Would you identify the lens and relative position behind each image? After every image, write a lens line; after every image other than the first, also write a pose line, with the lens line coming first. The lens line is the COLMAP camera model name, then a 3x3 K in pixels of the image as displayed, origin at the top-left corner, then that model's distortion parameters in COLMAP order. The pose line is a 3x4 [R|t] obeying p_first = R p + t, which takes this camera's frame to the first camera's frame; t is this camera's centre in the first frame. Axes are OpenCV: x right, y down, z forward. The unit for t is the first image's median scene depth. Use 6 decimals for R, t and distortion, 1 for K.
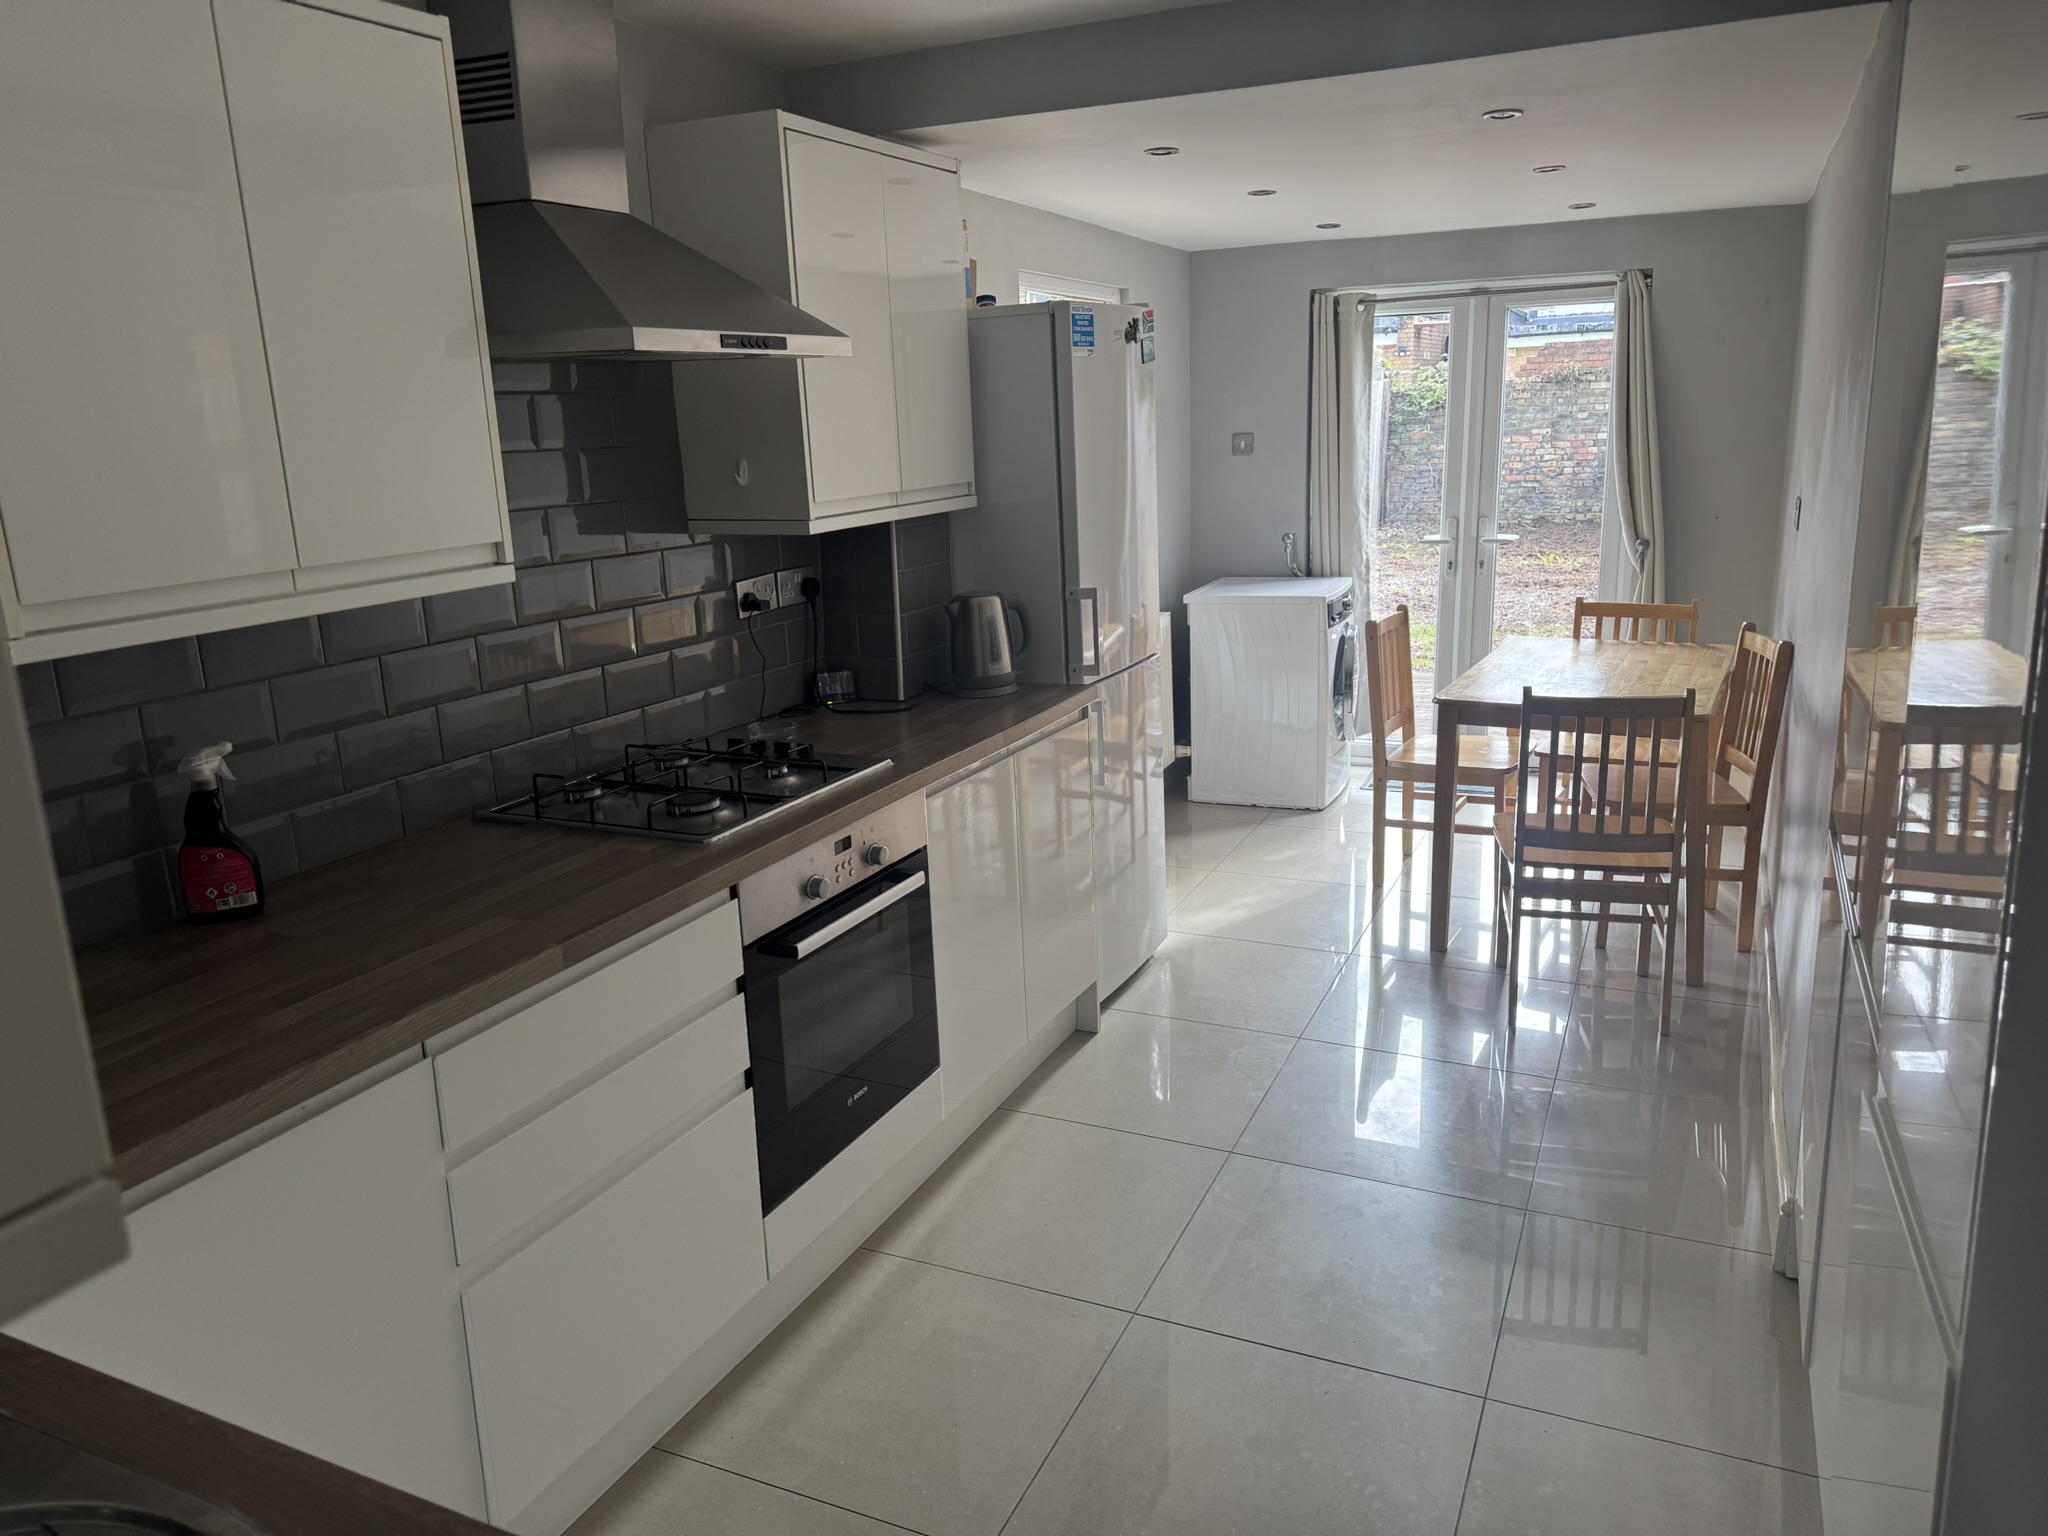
lens RADIAL K [[1456.6, 0, 1011.0], [0, 1456.6, 762.5], [0, 0, 1]] dist [0.037935, -0.001072]
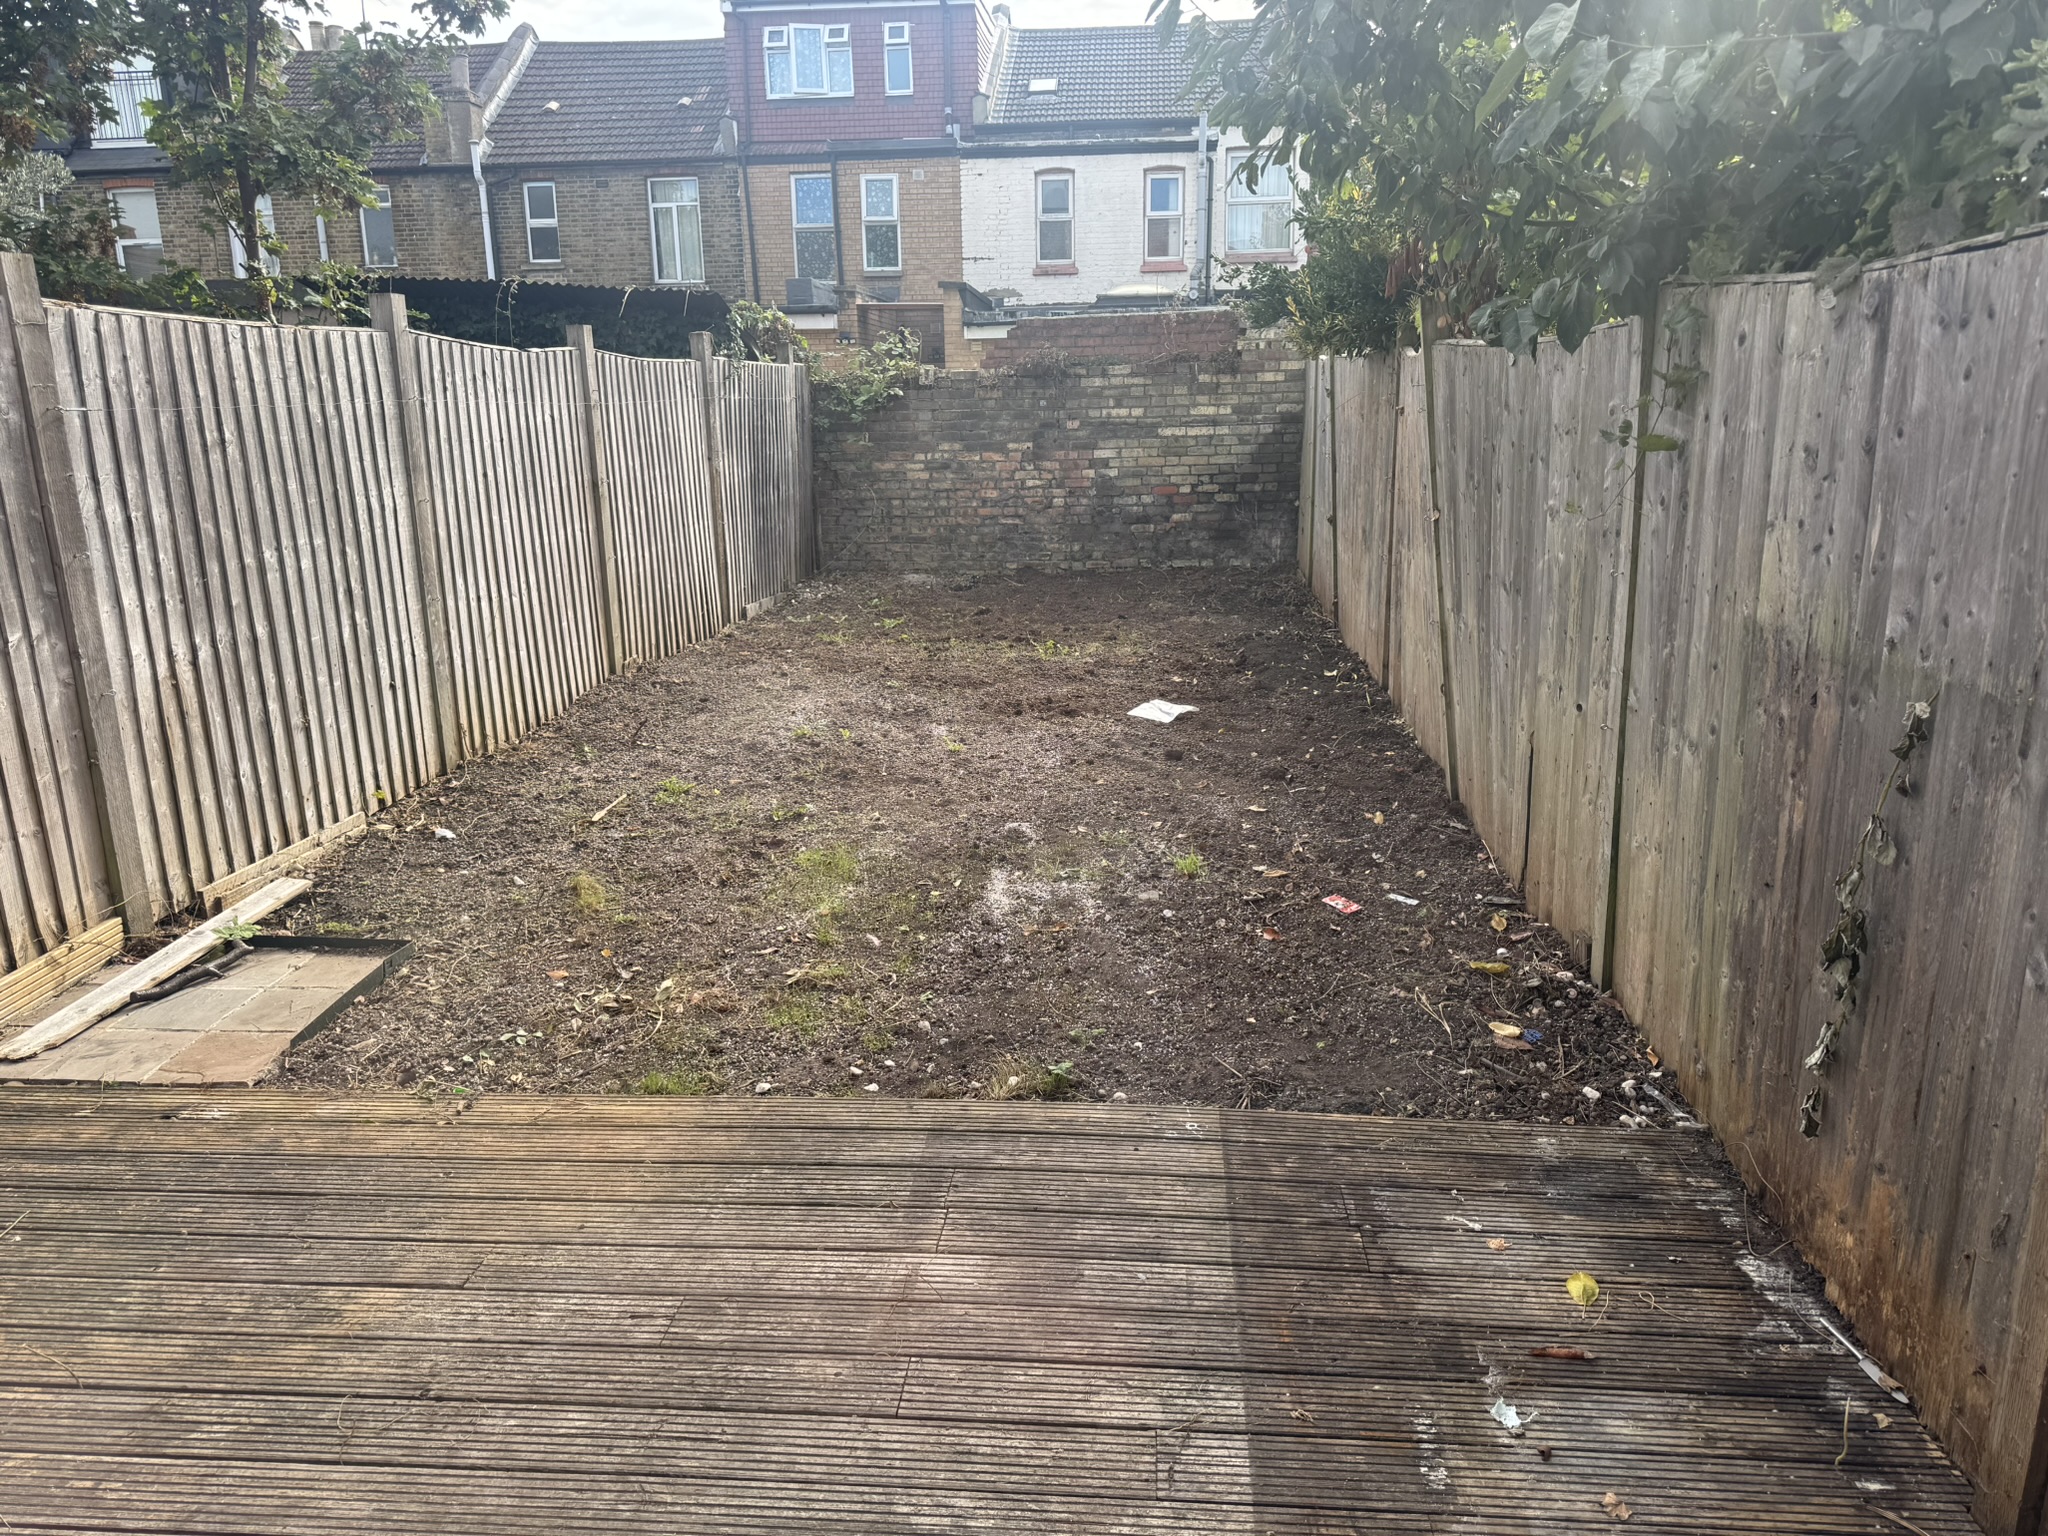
lens RADIAL K [[1456.6, 0, 1027.5], [0, 1456.6, 773.7], [0, 0, 1]] dist [0.037935, -0.001072]
pose [[0.939529, -0.061645, 0.336875, 0.118228], [0.059943, 0.998082, 0.015463, -0.078699], [-0.337182, 0.005665, 0.941422, 0.337194]]
